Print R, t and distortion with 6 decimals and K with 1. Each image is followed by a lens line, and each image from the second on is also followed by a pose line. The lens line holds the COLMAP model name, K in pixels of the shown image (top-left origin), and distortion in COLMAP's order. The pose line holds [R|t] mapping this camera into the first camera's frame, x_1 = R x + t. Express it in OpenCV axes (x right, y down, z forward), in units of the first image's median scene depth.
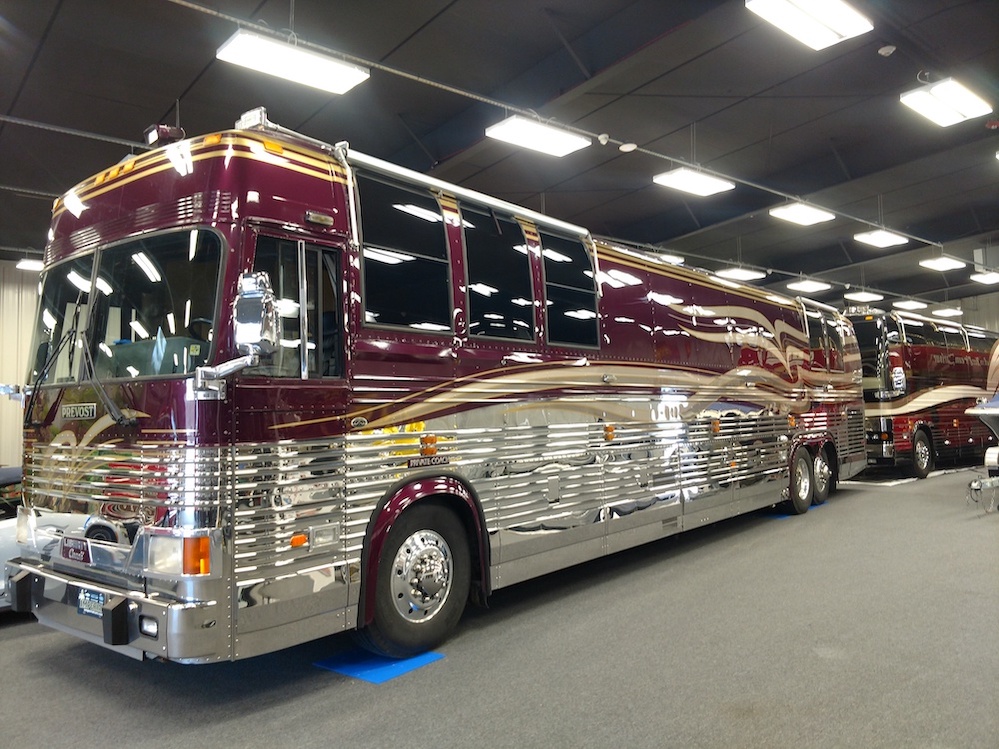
lens RADIAL K [[776.0, 0, 499.5], [0, 776.0, 374.5], [0, 0, 1]] dist [0.004470, -0.000020]
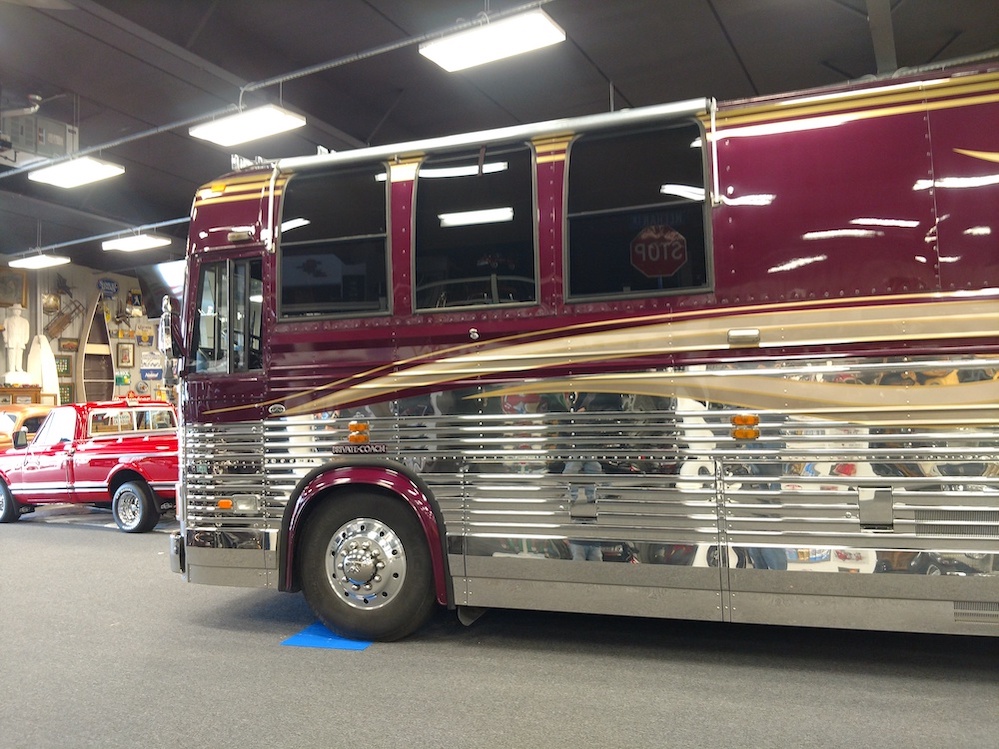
lens RADIAL K [[776.0, 0, 499.5], [0, 776.0, 374.5], [0, 0, 1]] dist [0.004470, -0.000020]
pose [[0.347254, 0.006117, -0.937751, 0.924383], [0.076429, 0.996467, 0.034802, -0.002326], [0.934652, -0.083756, 0.345559, 0.875362]]
